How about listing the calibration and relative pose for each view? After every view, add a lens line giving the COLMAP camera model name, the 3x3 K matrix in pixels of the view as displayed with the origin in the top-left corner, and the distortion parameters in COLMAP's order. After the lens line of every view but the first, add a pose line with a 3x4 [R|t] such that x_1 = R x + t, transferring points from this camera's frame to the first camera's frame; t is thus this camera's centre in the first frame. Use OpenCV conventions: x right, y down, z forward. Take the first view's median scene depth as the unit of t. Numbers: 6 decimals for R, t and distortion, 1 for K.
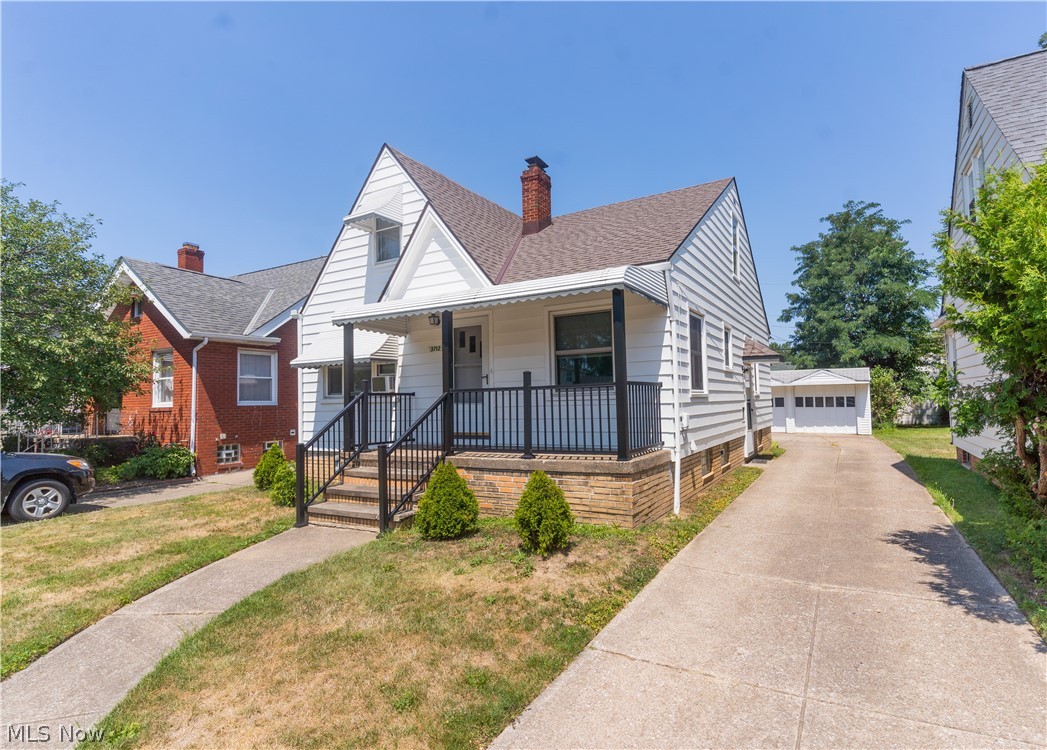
lens RADIAL K [[555.9, 0, 523.5], [0, 555.9, 375.0], [0, 0, 1]] dist [0.000582, 0.000425]
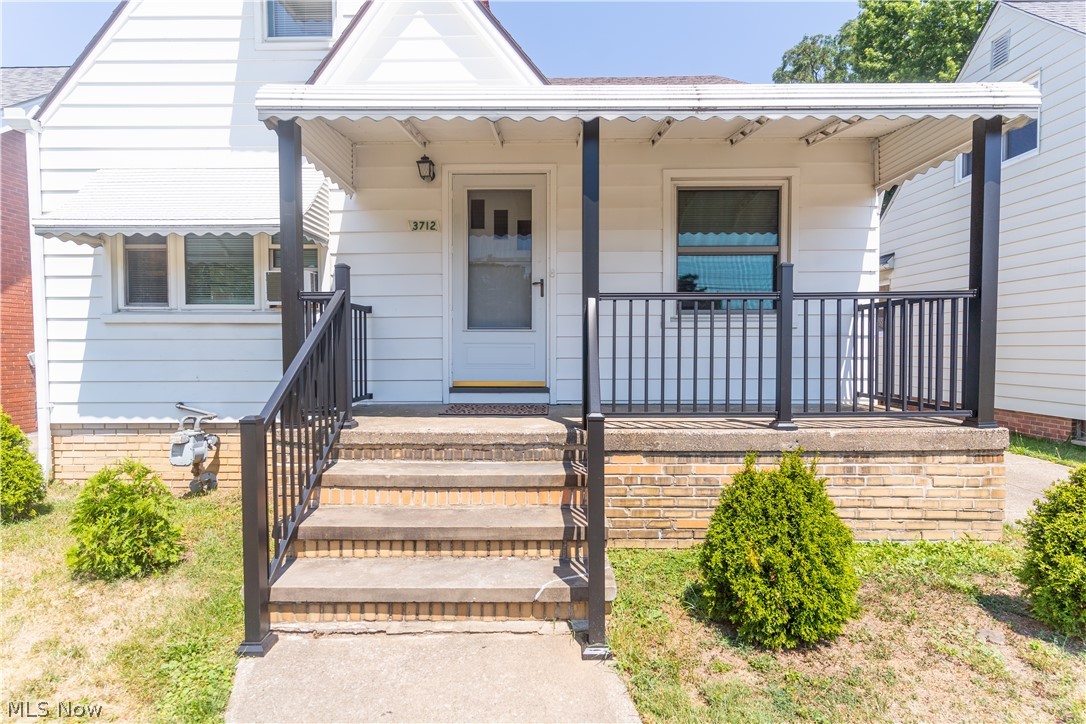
lens RADIAL K [[545.1, 0, 539.3], [0, 545.1, 367.4], [0, 0, 1]] dist [0.001182, -0.001156]
pose [[0.862581, 0.005067, 0.505894, -0.343347], [-0.045565, 0.996664, 0.067710, 0.050507], [-0.503863, -0.081456, 0.859934, 0.507673]]
